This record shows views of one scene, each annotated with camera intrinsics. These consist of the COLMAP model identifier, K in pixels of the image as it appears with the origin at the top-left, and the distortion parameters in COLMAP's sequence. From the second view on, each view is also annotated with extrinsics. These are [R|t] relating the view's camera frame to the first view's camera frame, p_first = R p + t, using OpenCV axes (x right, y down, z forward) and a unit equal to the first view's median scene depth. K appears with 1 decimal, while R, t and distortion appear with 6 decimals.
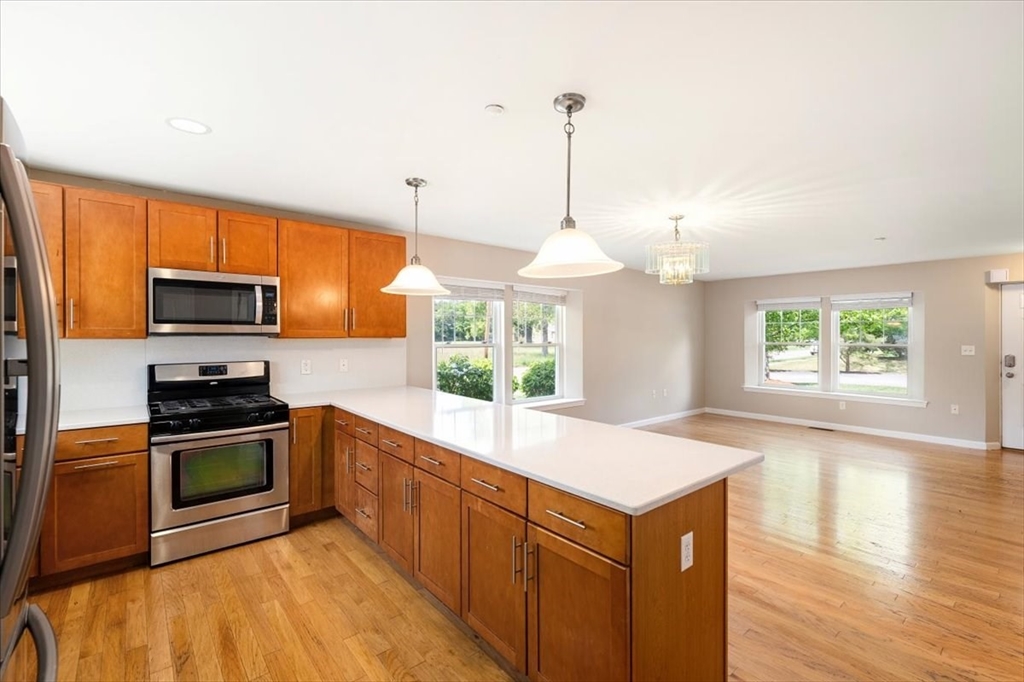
lens RADIAL K [[454.3, 0, 510.7], [0, 454.3, 340.4], [0, 0, 1]] dist [-0.008274, 0.002493]
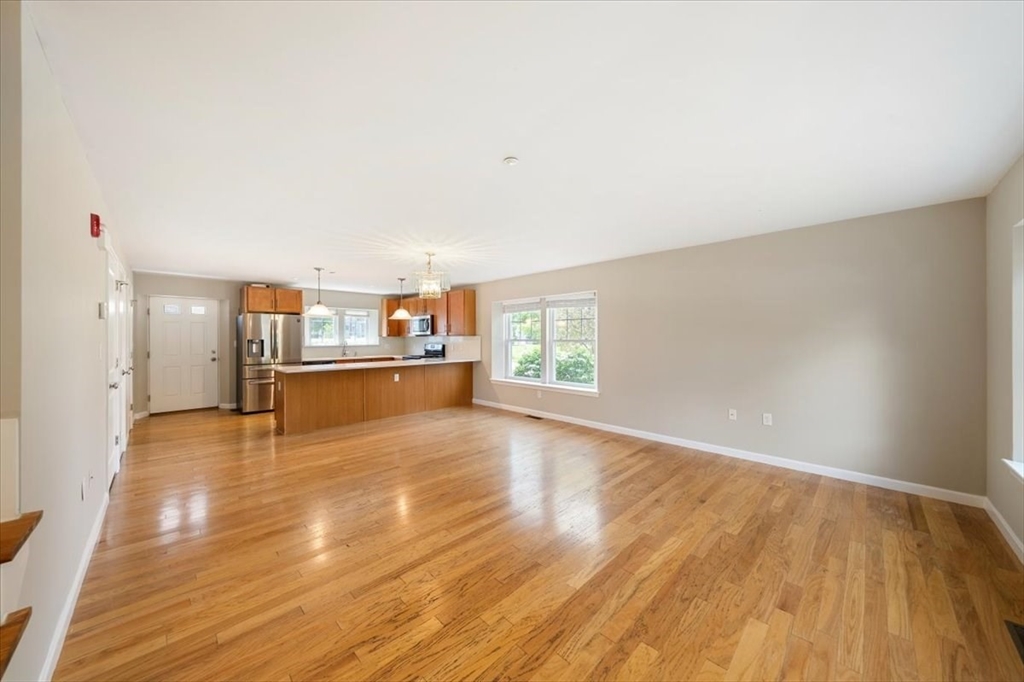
lens RADIAL K [[351.4, 0, 509.7], [0, 351.4, 339.1], [0, 0, 1]] dist [0.003038, -0.000638]
pose [[0.079580, -0.000836, -0.996828, 1.795885], [-0.005950, 0.999981, -0.001313, 0.014613], [0.996811, 0.006036, 0.079574, 1.354148]]
